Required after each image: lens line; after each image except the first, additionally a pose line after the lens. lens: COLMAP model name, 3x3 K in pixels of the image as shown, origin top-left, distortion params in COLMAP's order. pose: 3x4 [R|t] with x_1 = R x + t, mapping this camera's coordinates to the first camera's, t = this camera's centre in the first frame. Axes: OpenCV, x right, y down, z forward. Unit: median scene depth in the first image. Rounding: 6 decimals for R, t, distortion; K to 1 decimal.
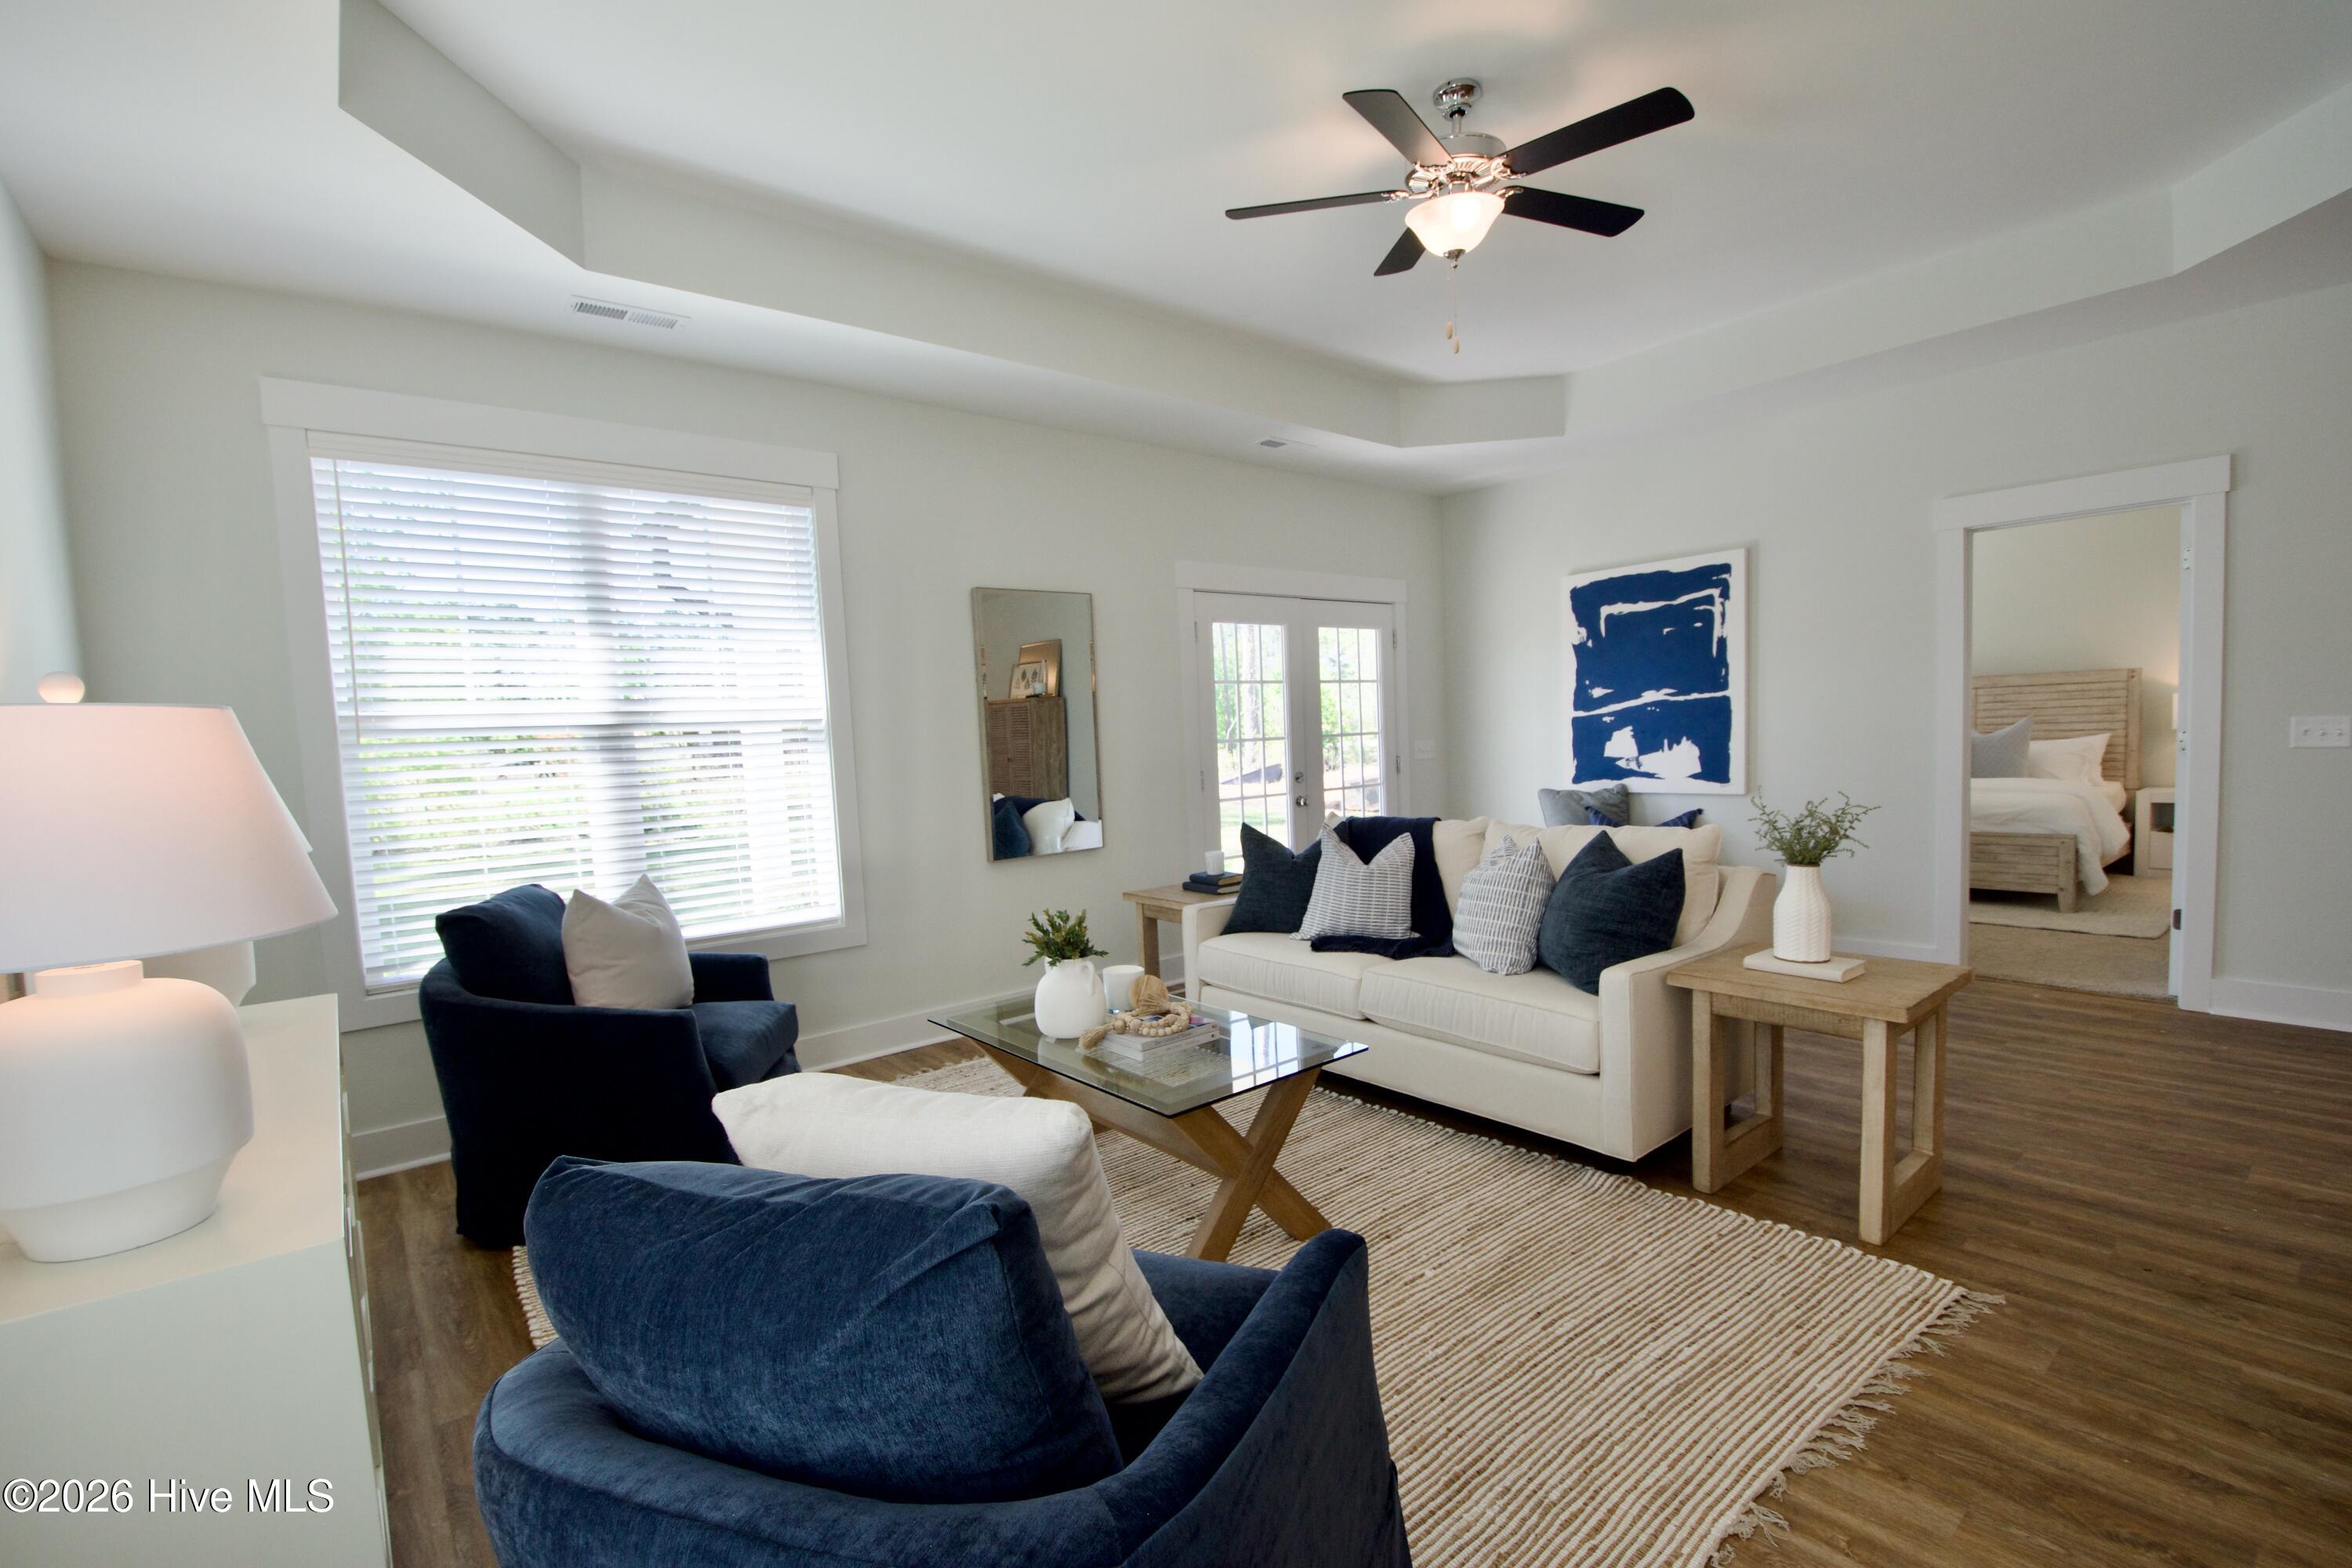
lens RADIAL K [[1037.0, 0, 1194.9], [0, 1037.0, 807.8], [0, 0, 1]] dist [-0.017135, -0.001285]
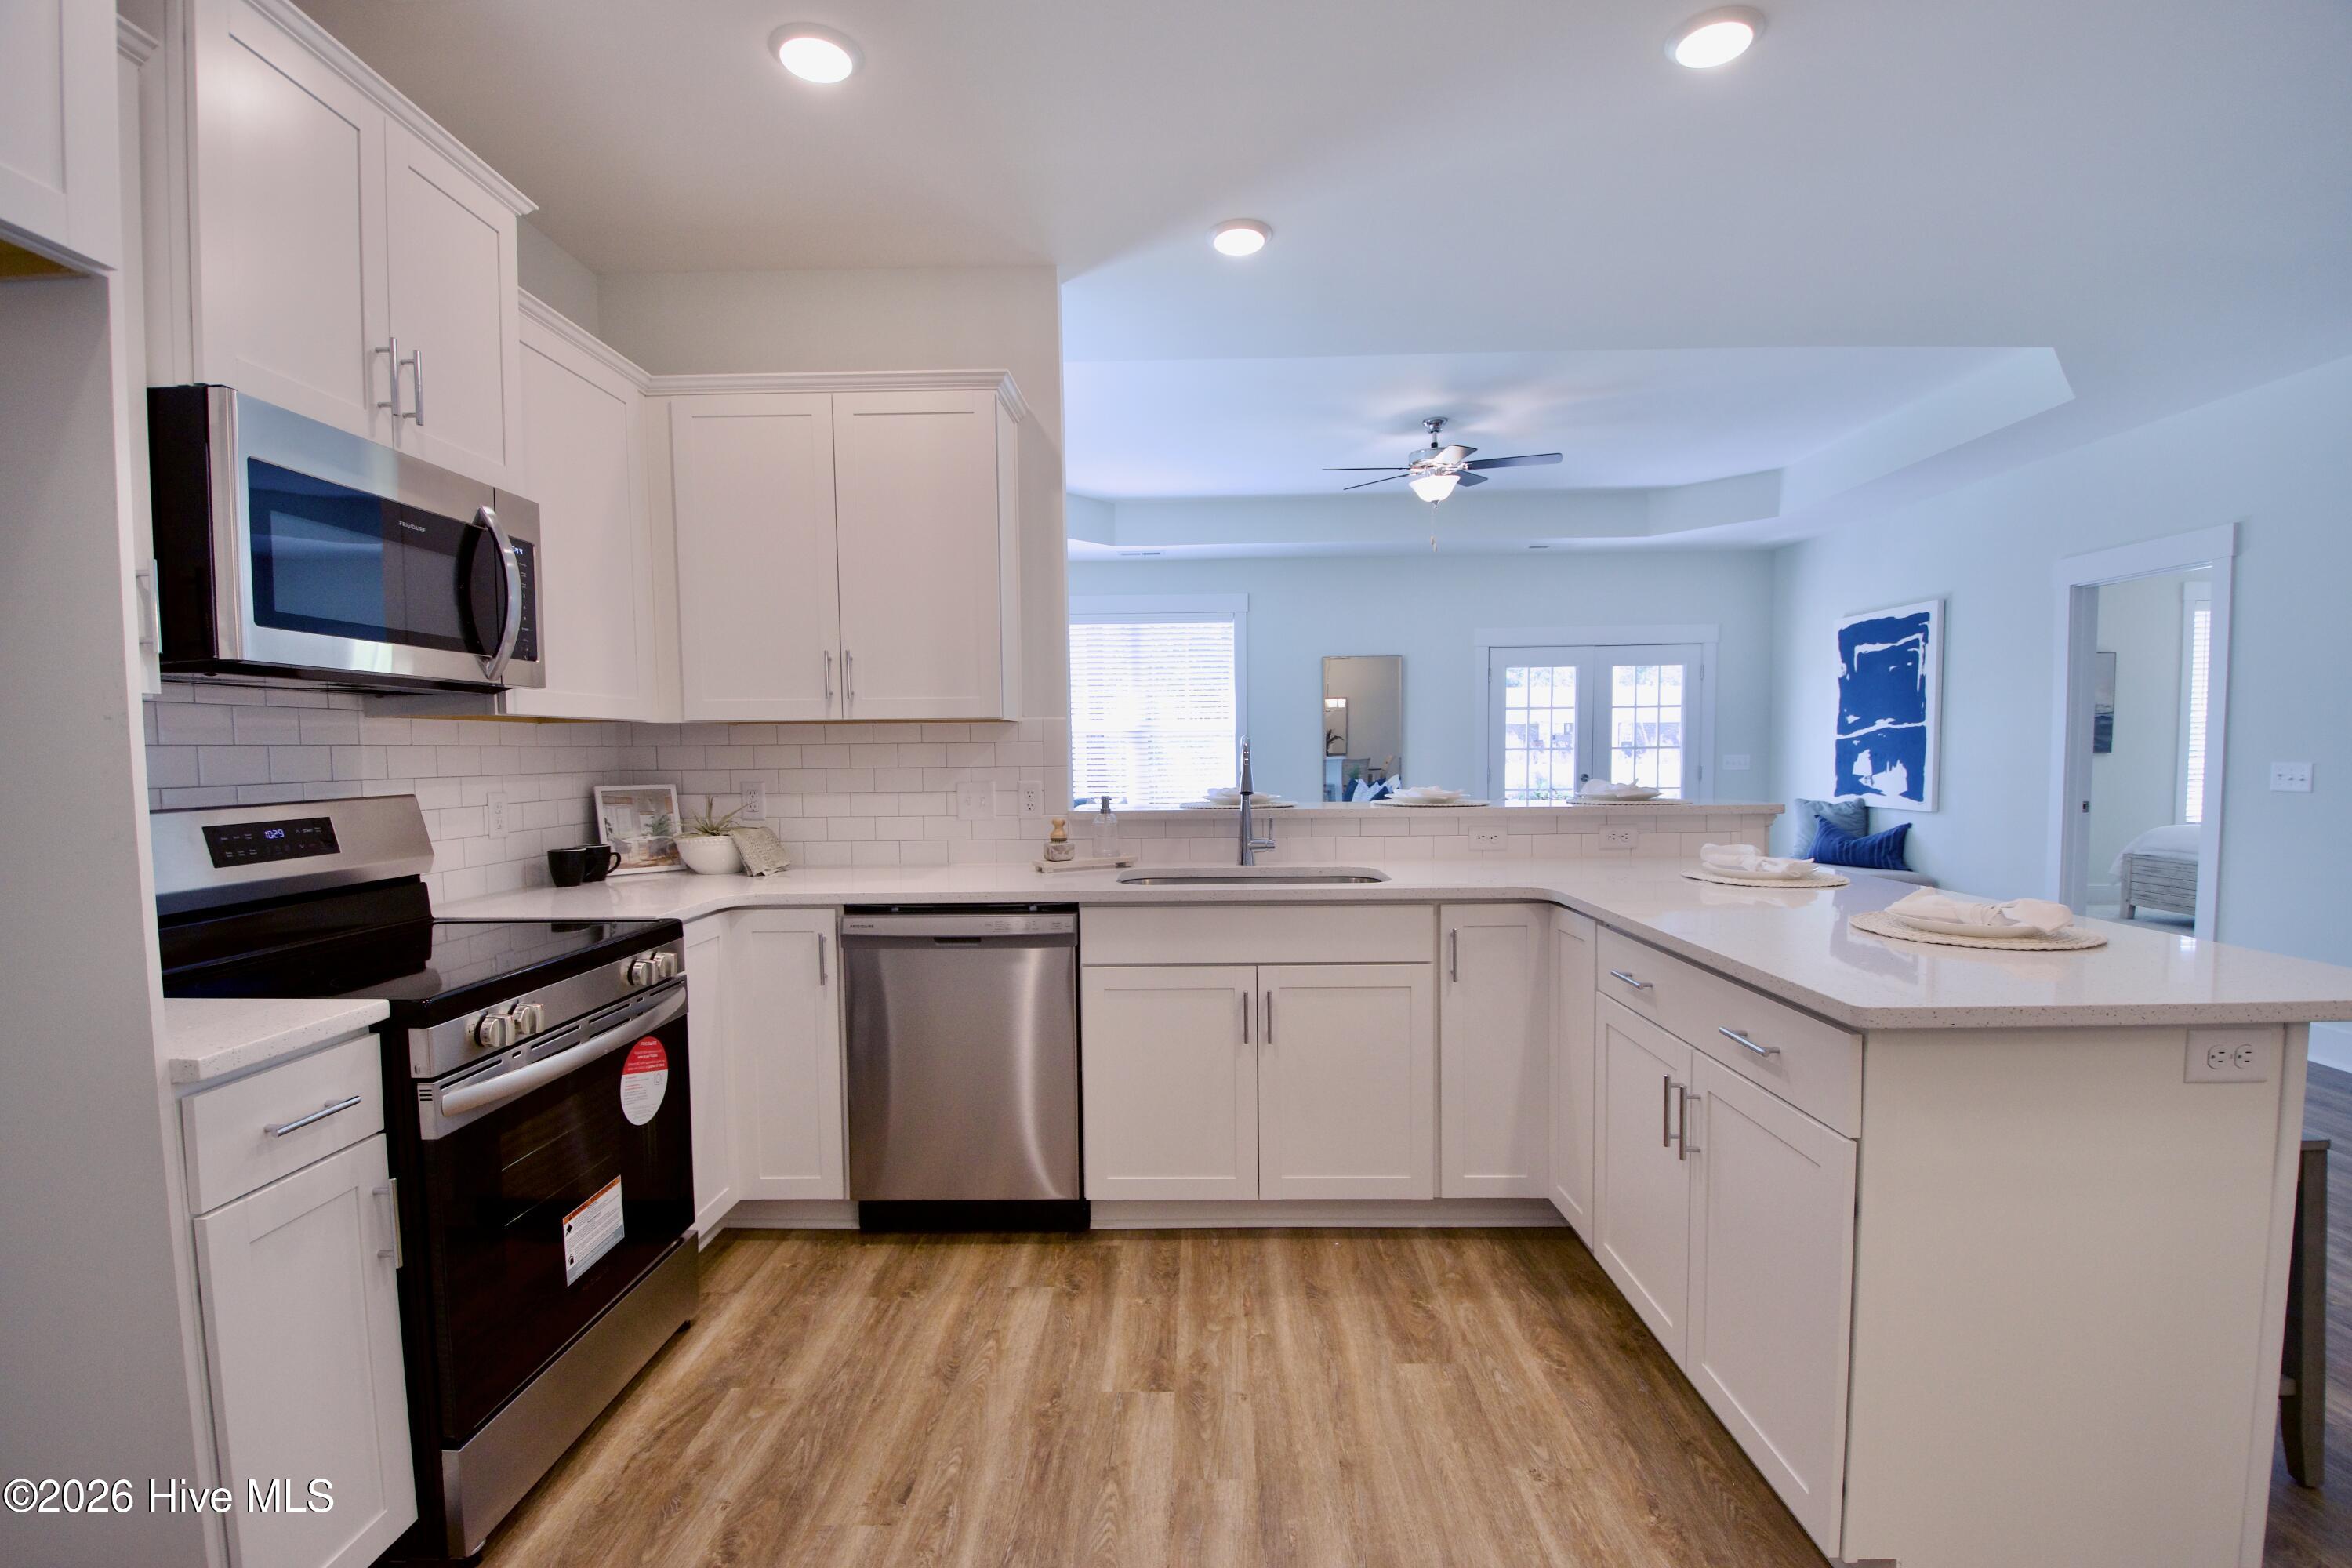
lens RADIAL K [[1037.0, 0, 1170.2], [0, 1037.0, 807.2], [0, 0, 1]] dist [-0.017135, -0.001285]
pose [[0.746971, 0.075193, -0.660591, 0.596287], [-0.071142, 0.996919, 0.033031, 0.003939], [0.661039, 0.022323, 0.750019, -0.382879]]
